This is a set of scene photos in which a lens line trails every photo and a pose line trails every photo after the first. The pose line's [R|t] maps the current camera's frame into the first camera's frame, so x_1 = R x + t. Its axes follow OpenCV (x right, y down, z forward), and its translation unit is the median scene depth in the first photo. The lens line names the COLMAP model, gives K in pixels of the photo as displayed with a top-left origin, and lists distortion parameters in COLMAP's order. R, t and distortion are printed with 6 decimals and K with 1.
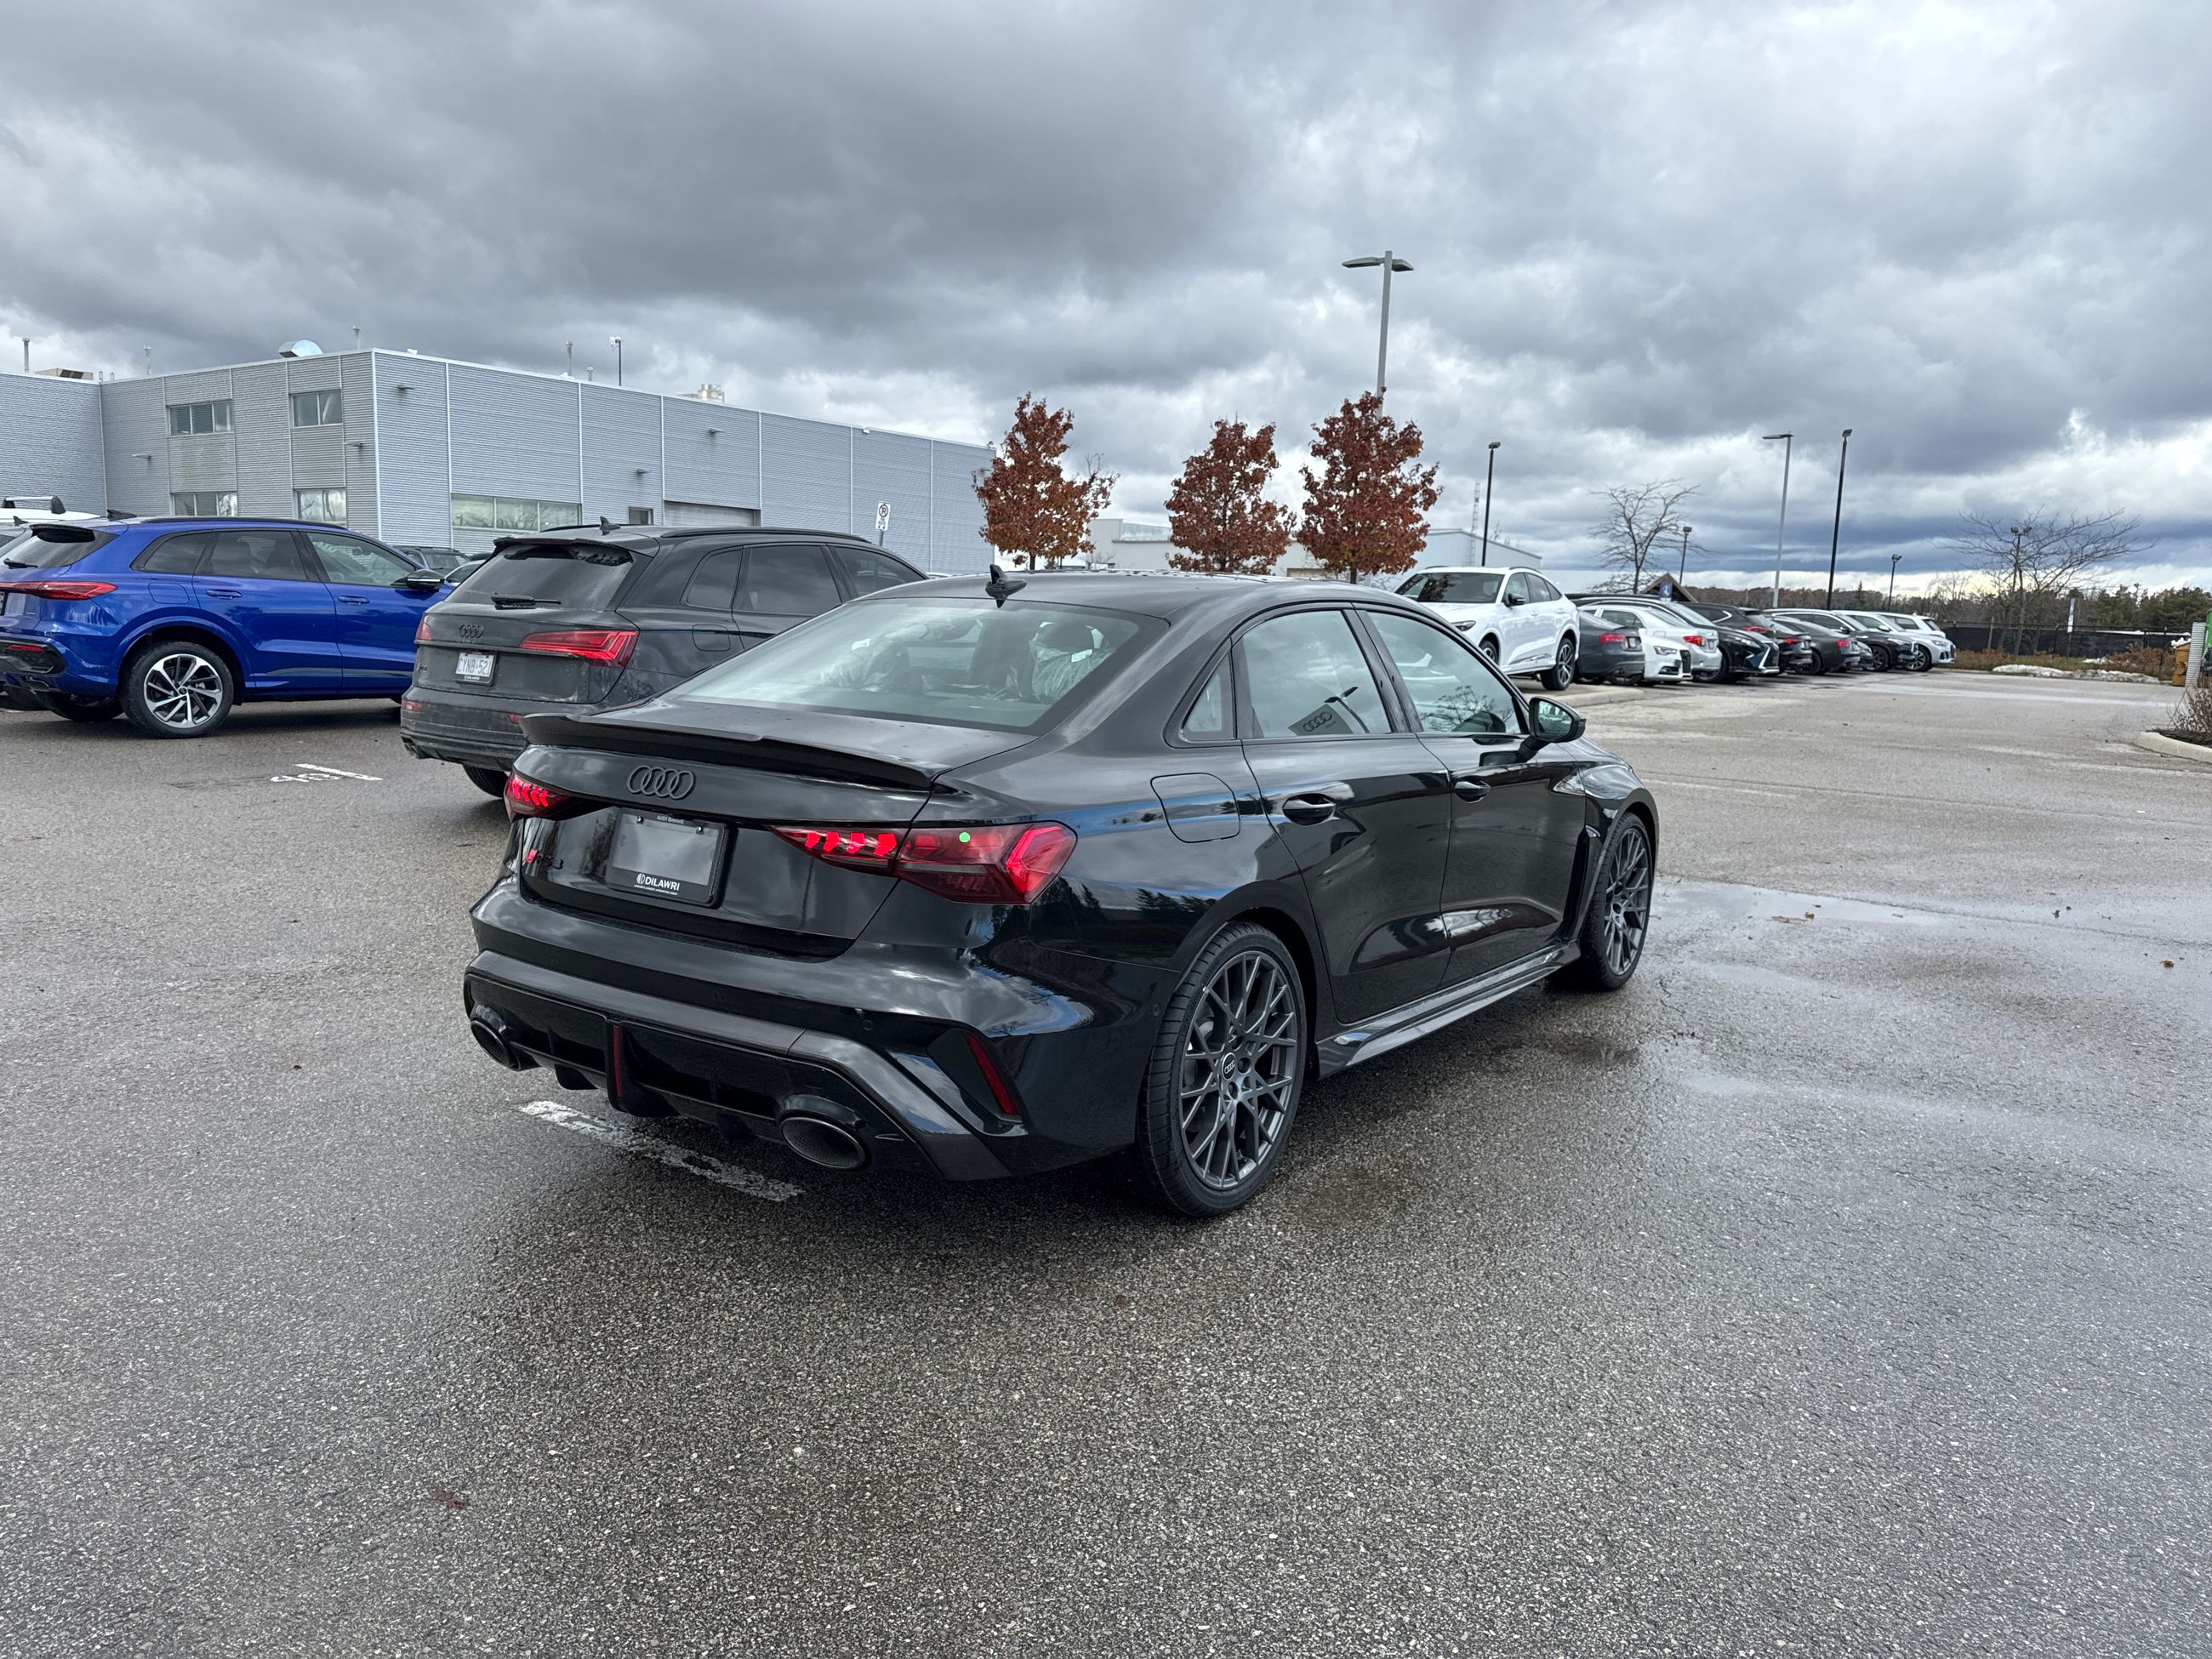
lens RADIAL K [[1597.7, 0, 1091.7], [0, 1597.7, 825.7], [0, 0, 1]] dist [0.046091, -0.049739]
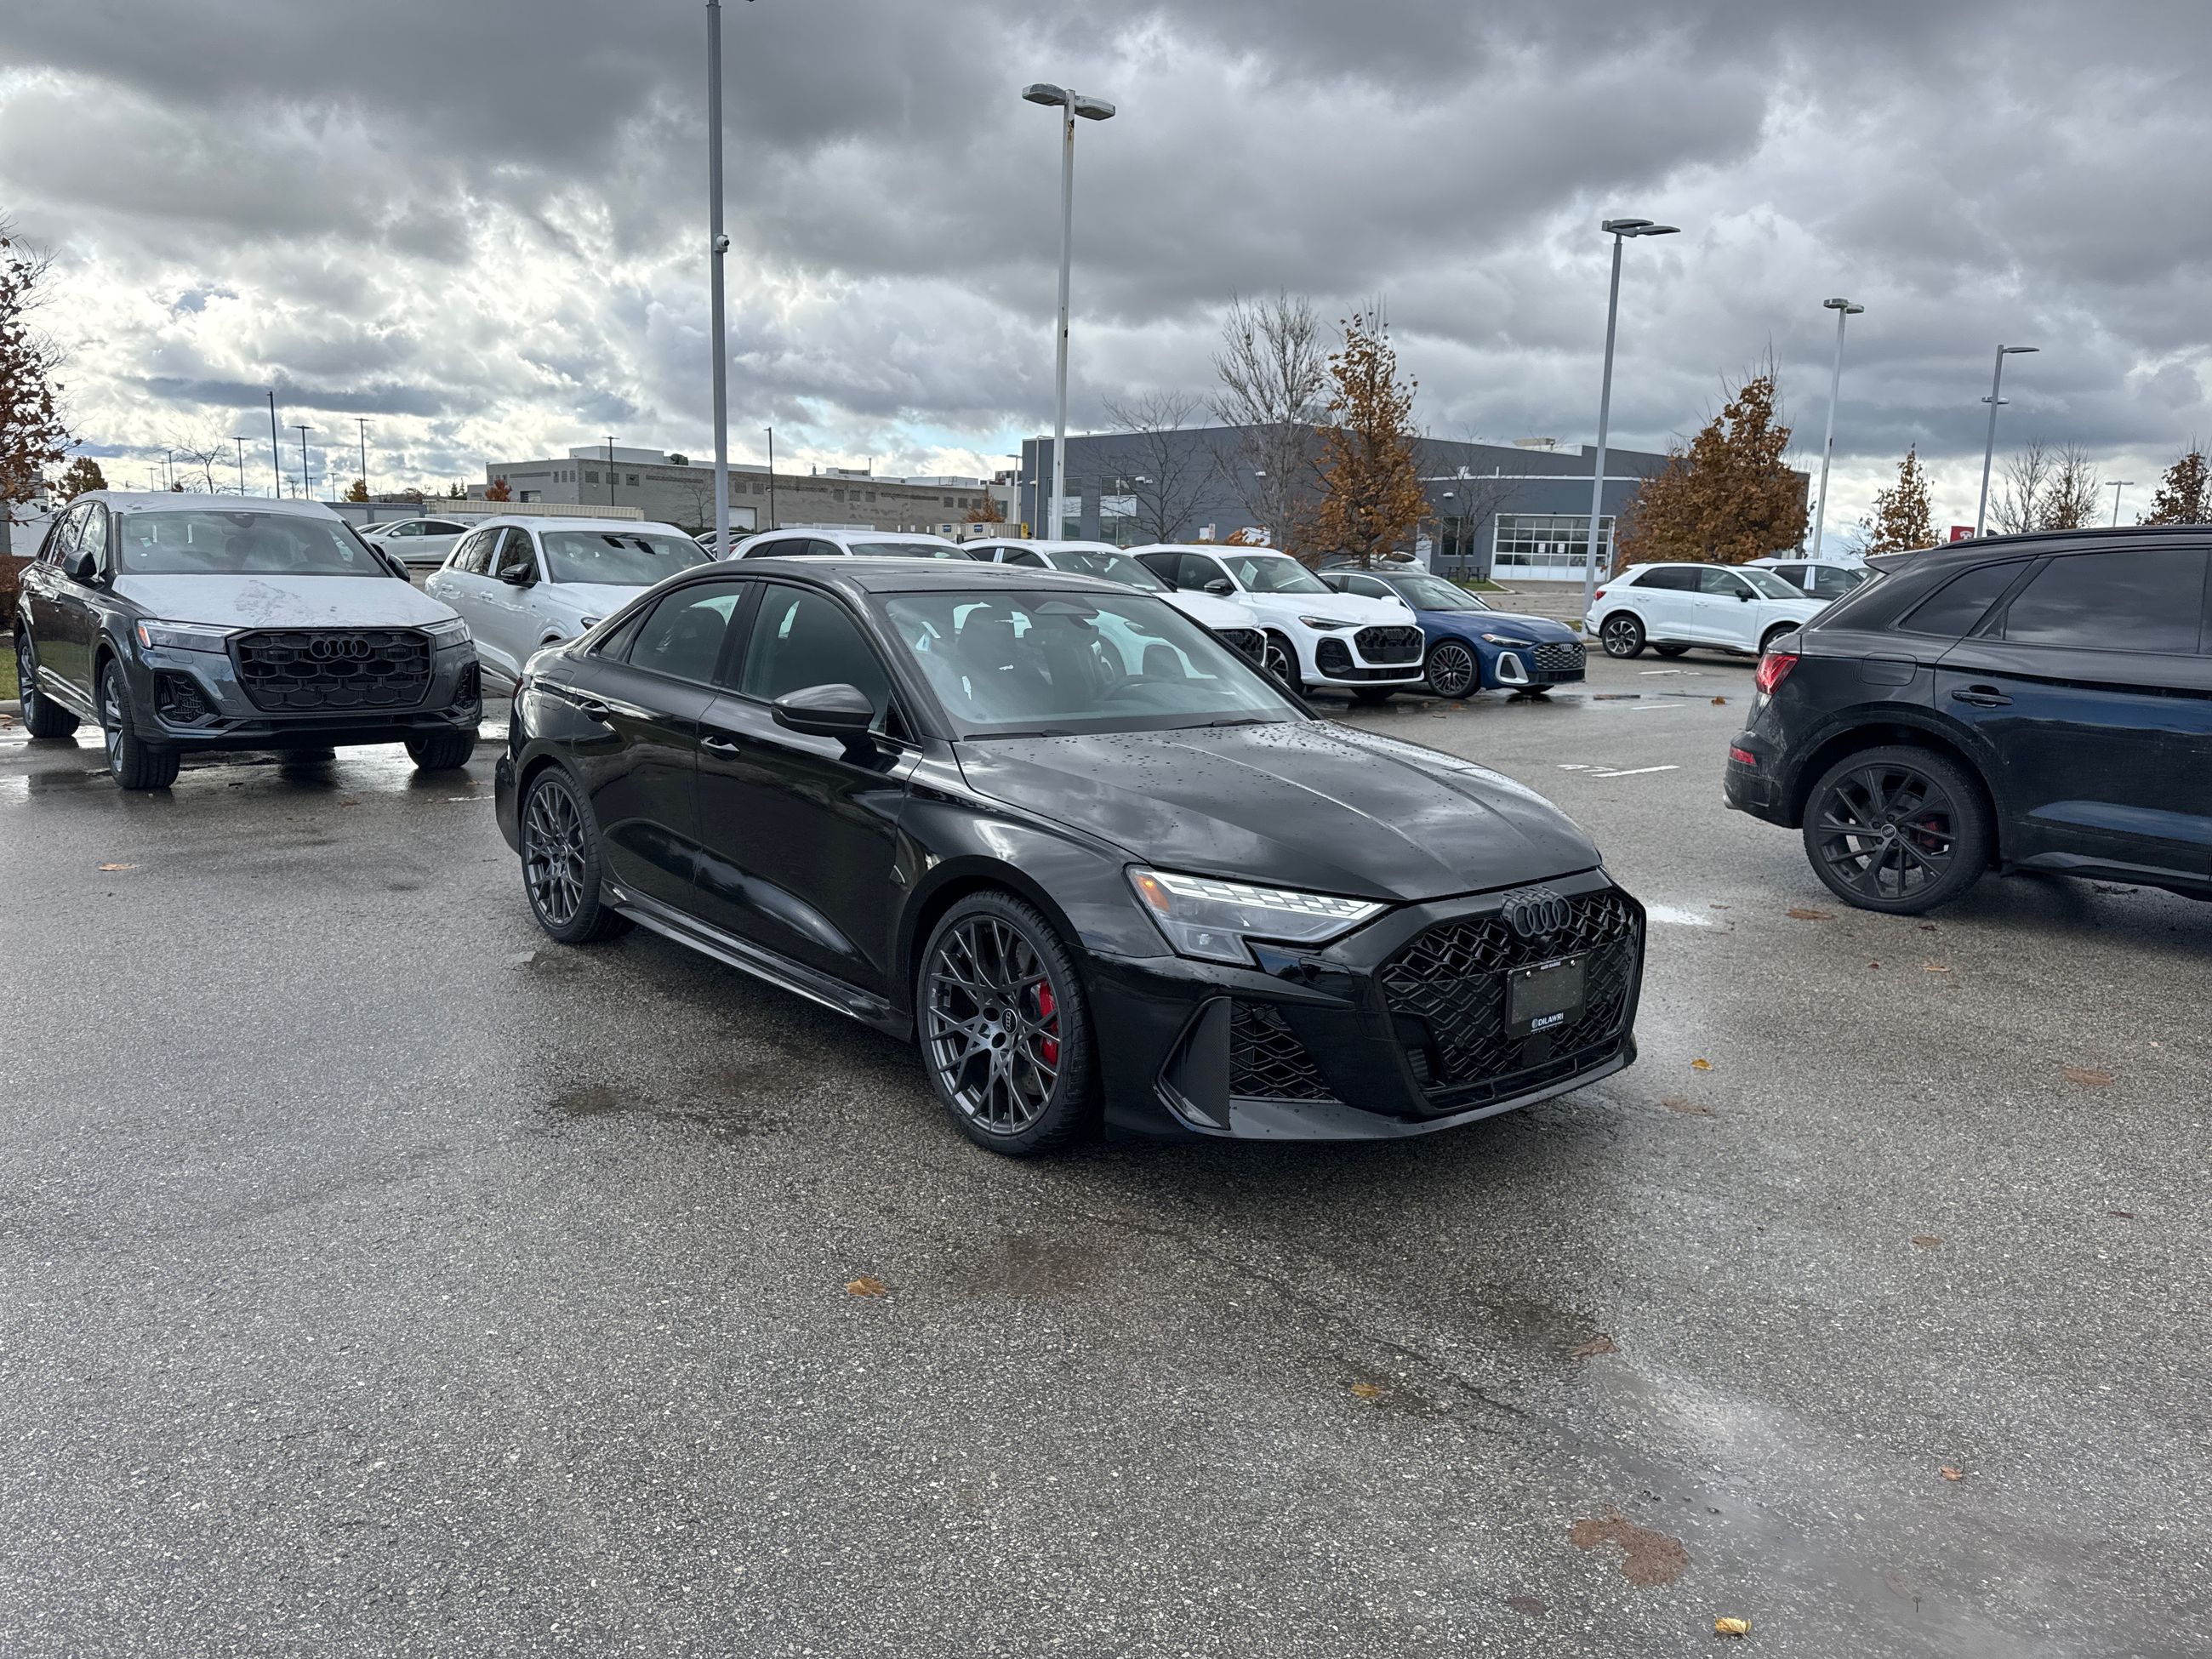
lens RADIAL K [[1597.7, 0, 1065.6], [0, 1597.7, 912.9], [0, 0, 1]] dist [0.046091, -0.049739]
pose [[-0.273286, 0.164469, -0.947768, 0.900061], [-0.173273, 0.960742, 0.216683, -0.140333], [0.946198, 0.223439, -0.234059, 1.119382]]
